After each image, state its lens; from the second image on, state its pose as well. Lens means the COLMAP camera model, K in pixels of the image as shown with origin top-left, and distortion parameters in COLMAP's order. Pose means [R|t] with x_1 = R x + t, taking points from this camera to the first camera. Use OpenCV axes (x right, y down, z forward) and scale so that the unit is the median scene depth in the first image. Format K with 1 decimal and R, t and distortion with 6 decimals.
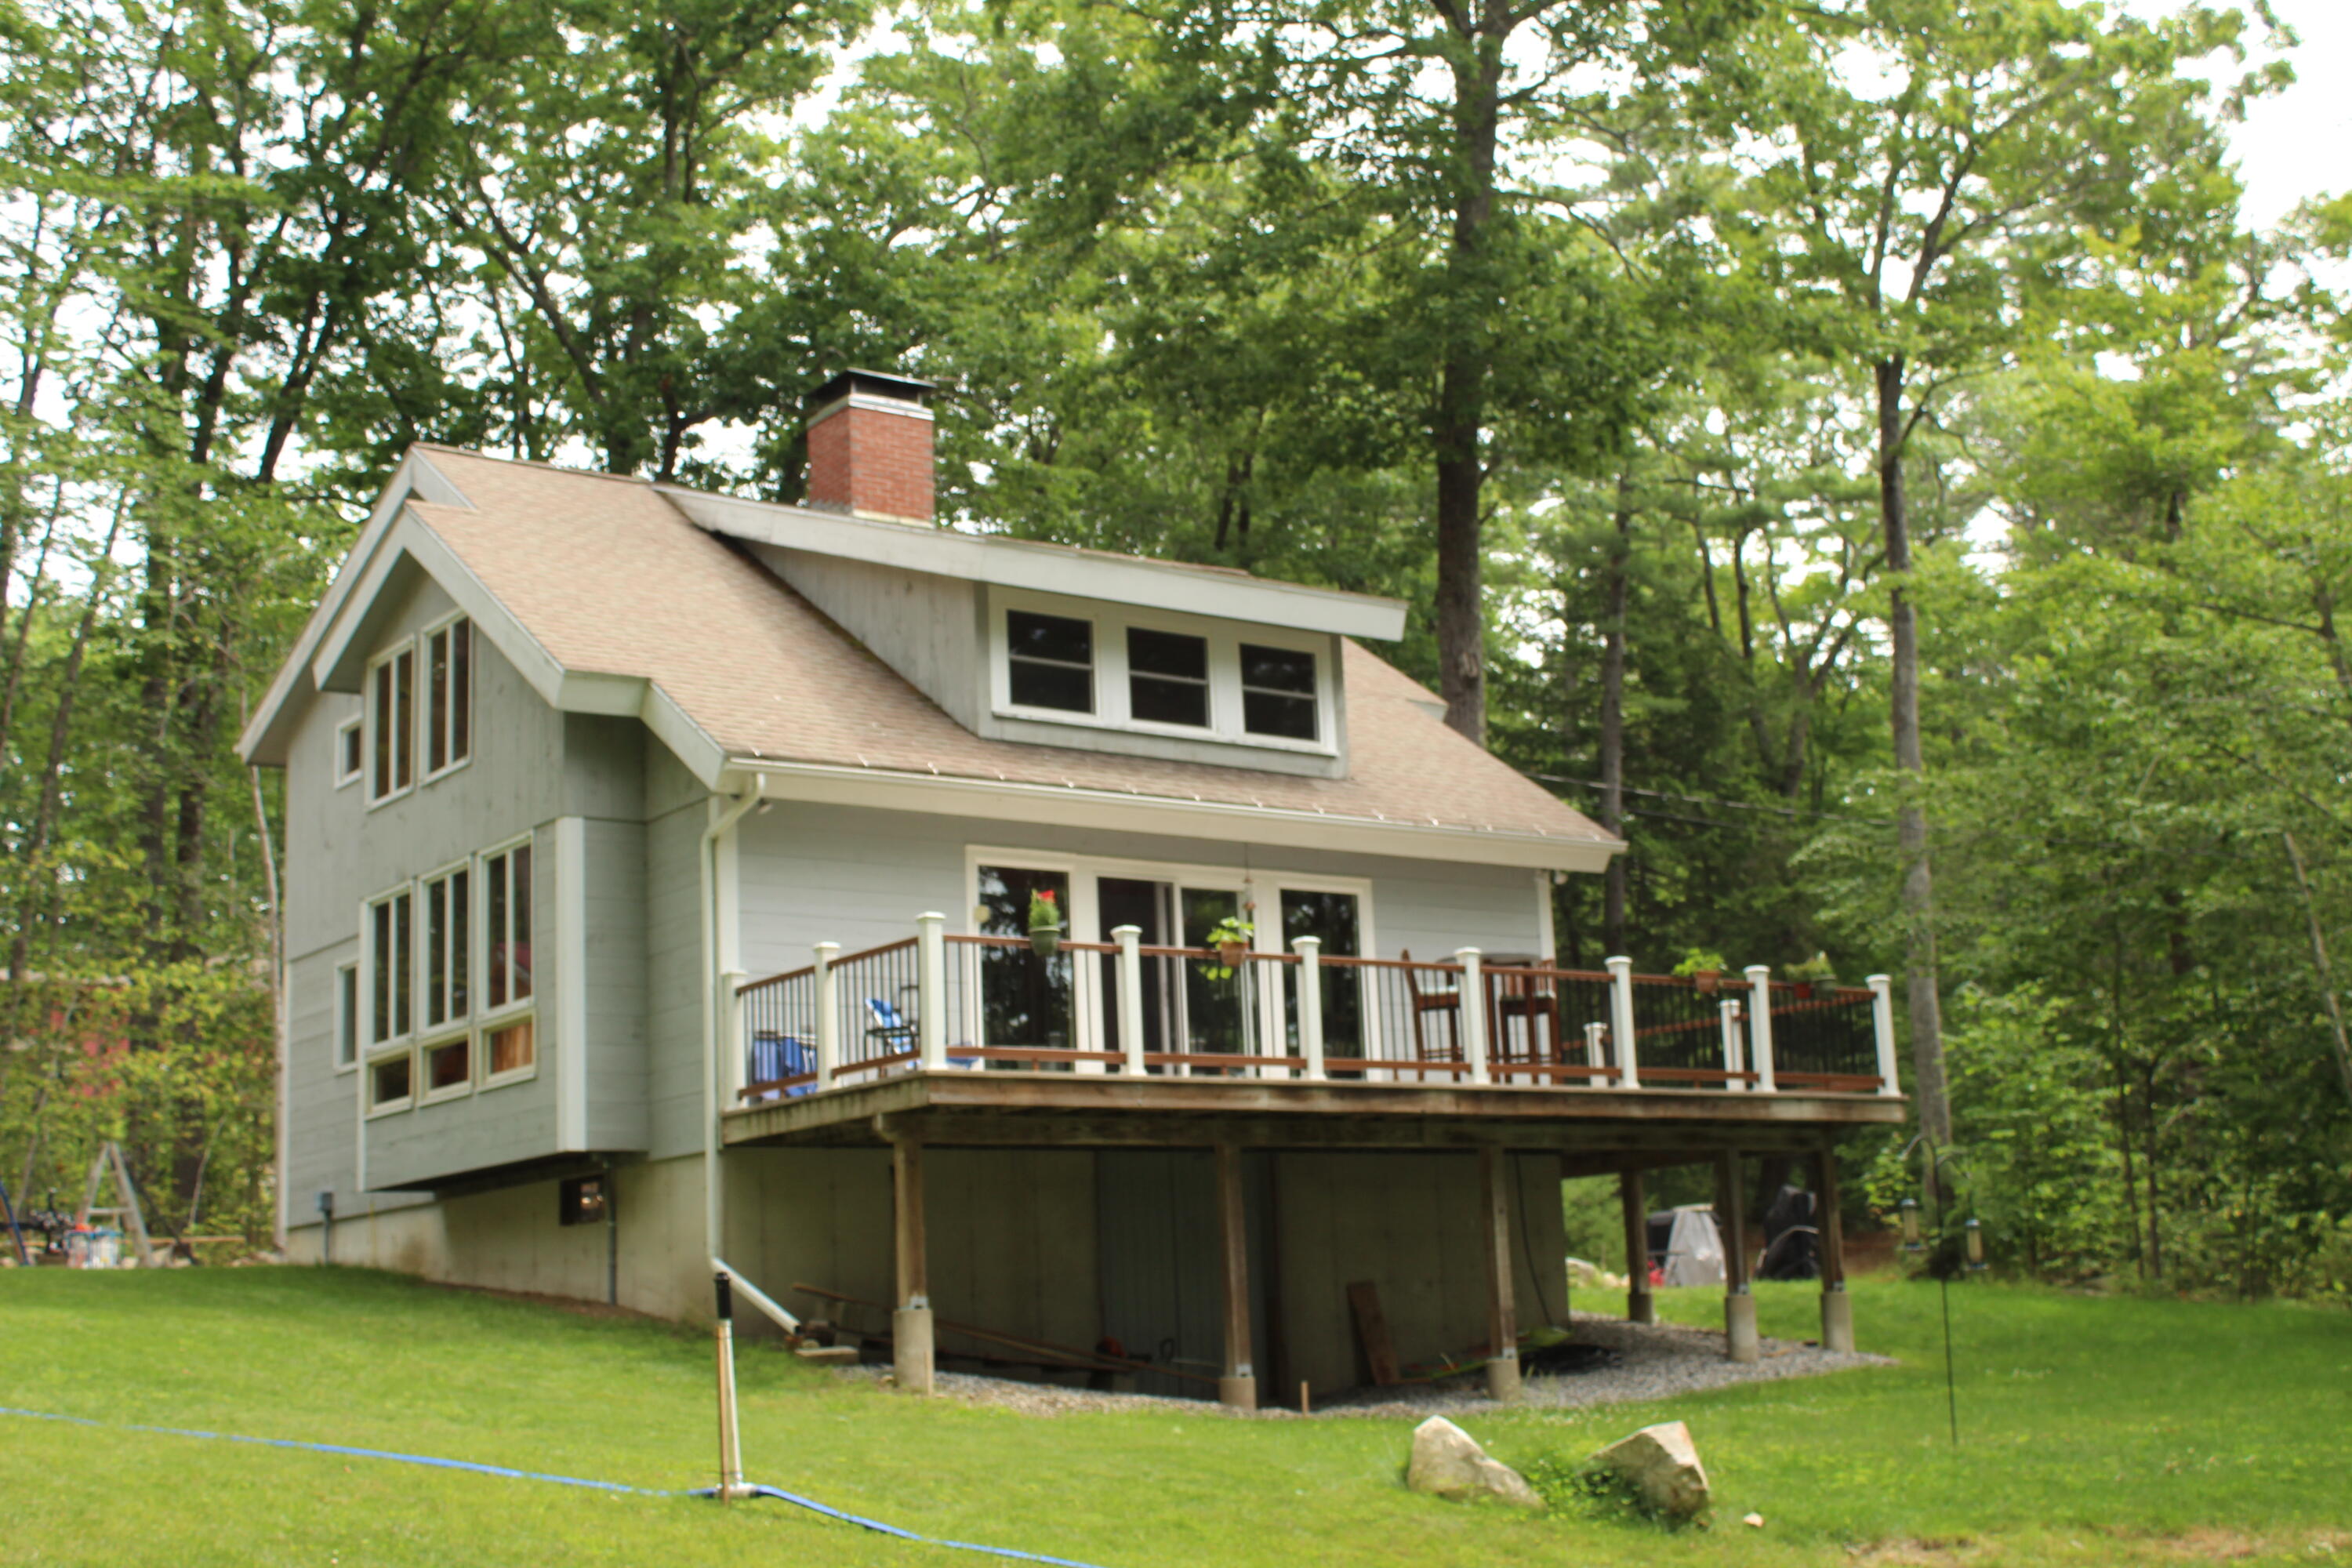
lens RADIAL K [[2956.8, 0, 1176.0], [0, 2956.8, 784.0], [0, 0, 1]] dist [0.004200, -0.000245]
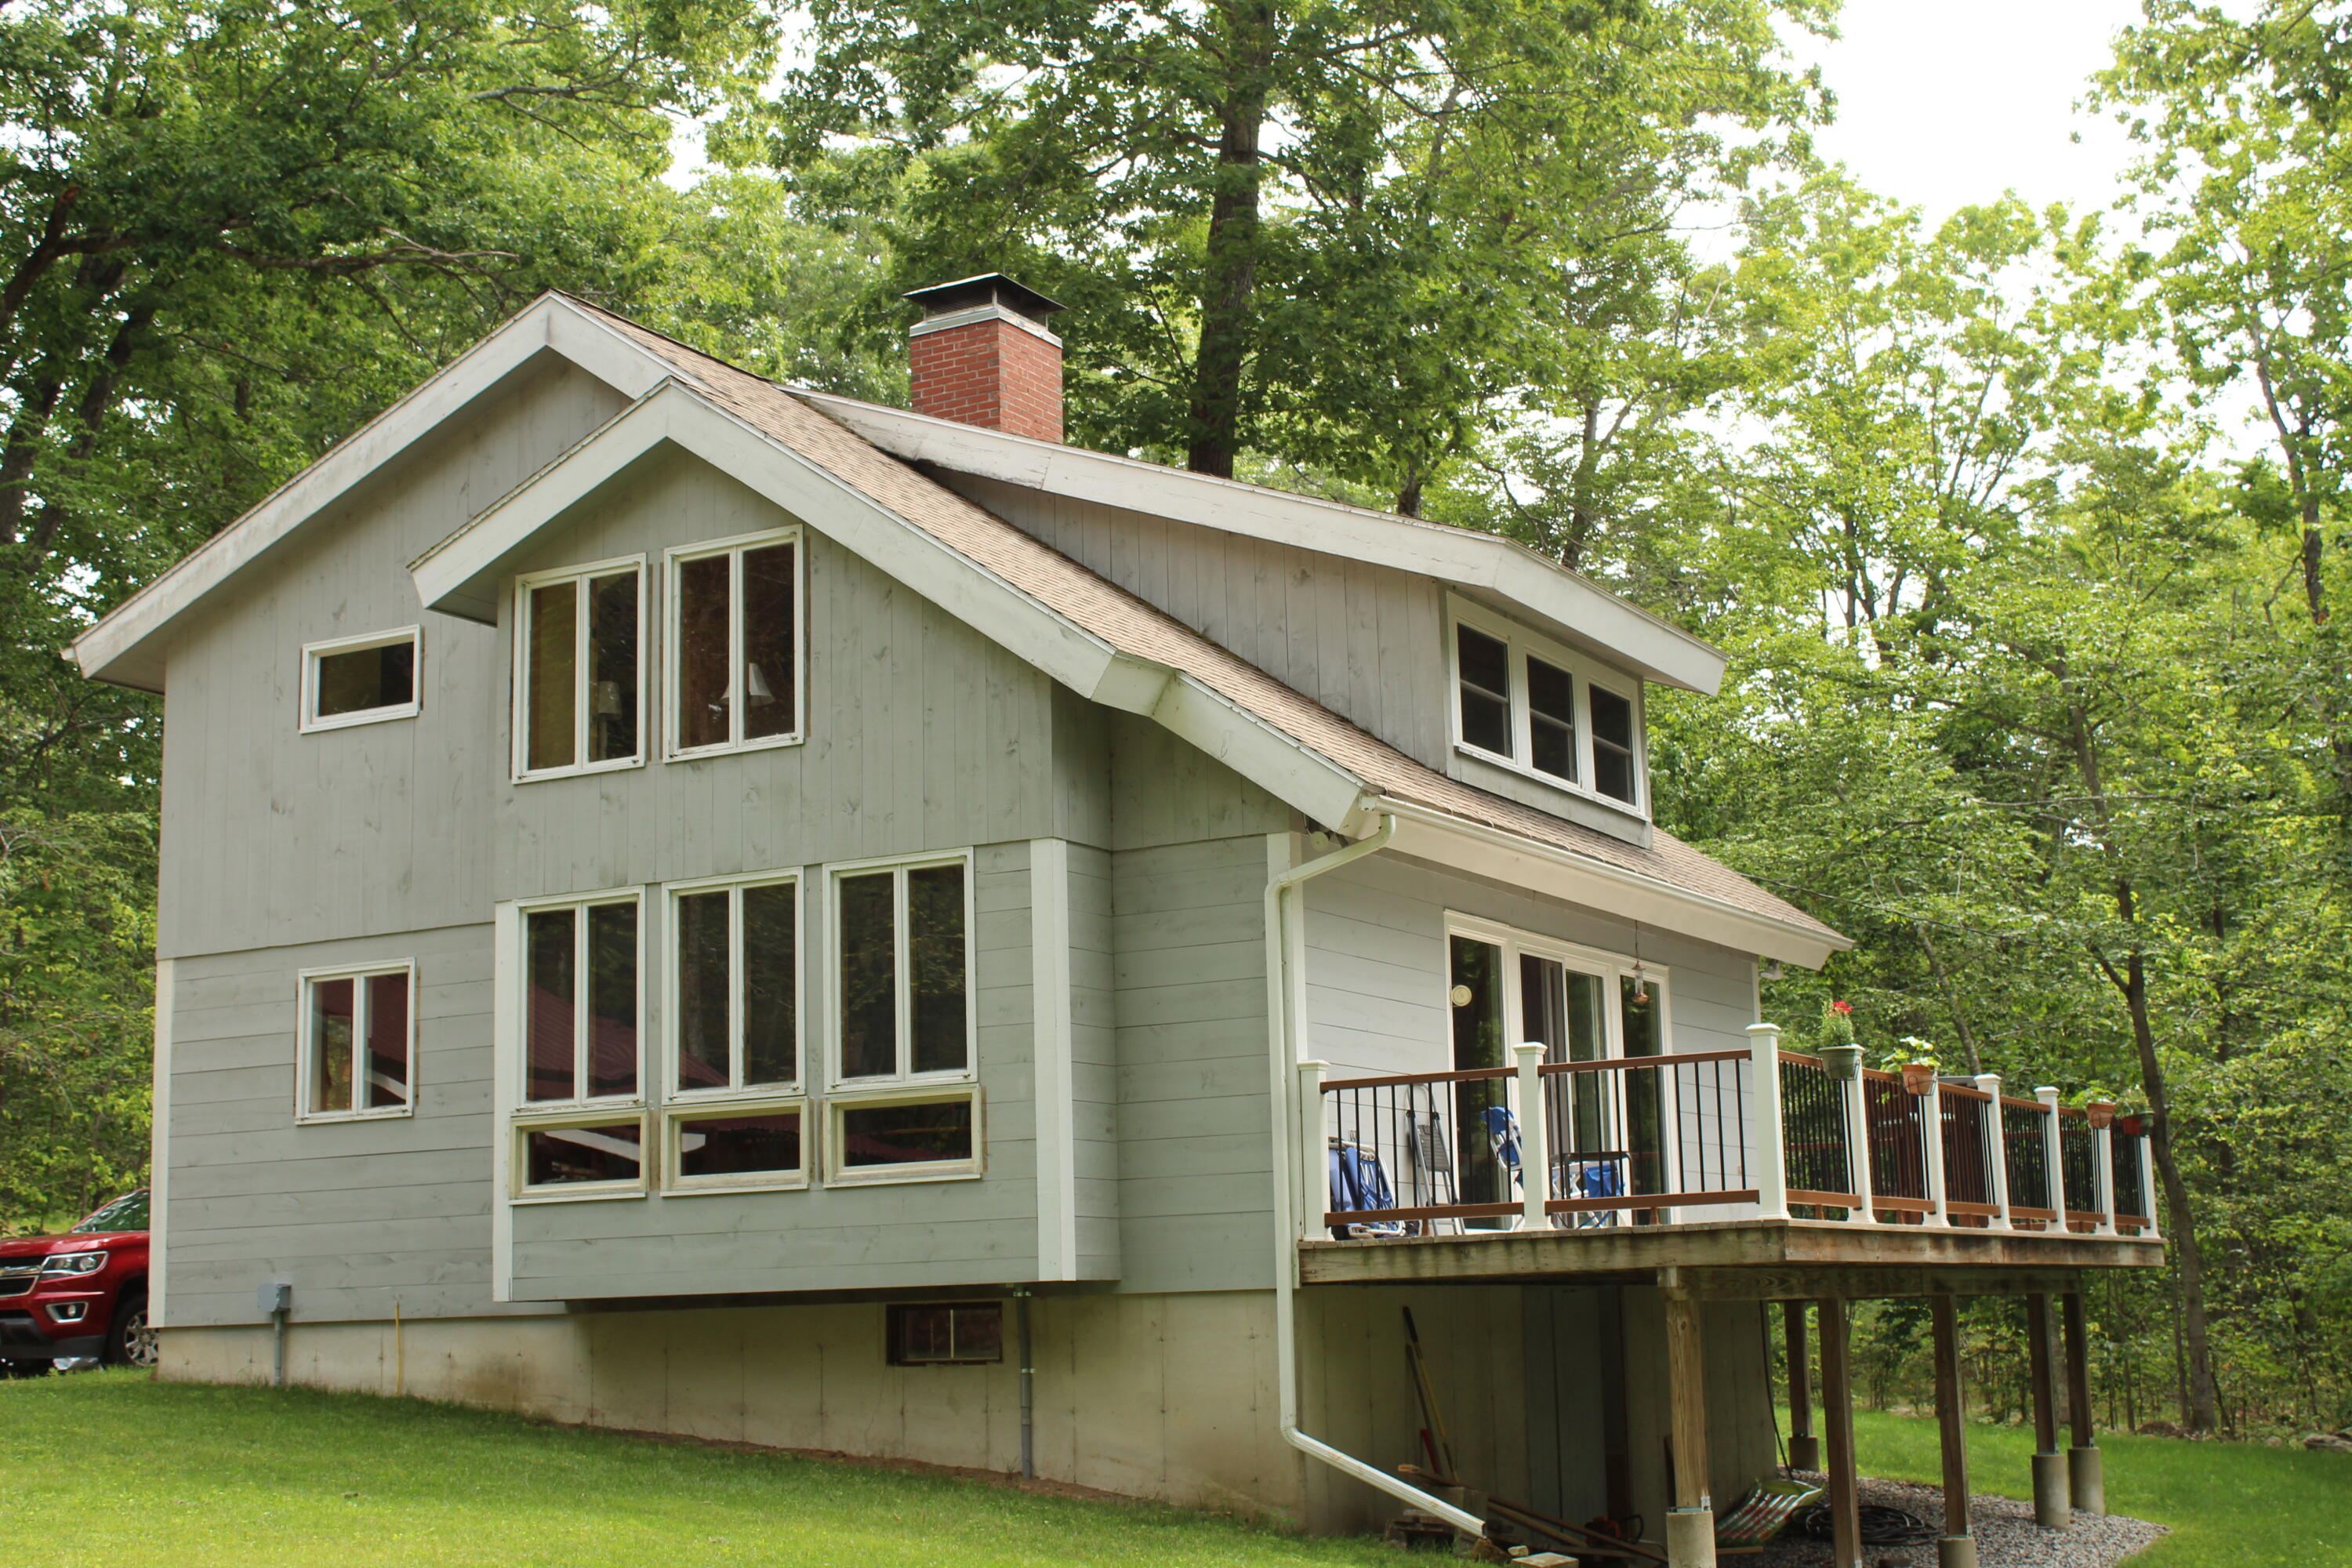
lens RADIAL K [[3169.4, 0, 1176.0], [0, 3169.4, 784.0], [0, 0, 1]] dist [-0.010072, -0.017364]
pose [[0.900173, 0.089298, 0.426279, -0.502355], [-0.094607, 0.995476, -0.008753, 0.000912], [-0.425132, -0.032450, 0.904549, 0.238142]]
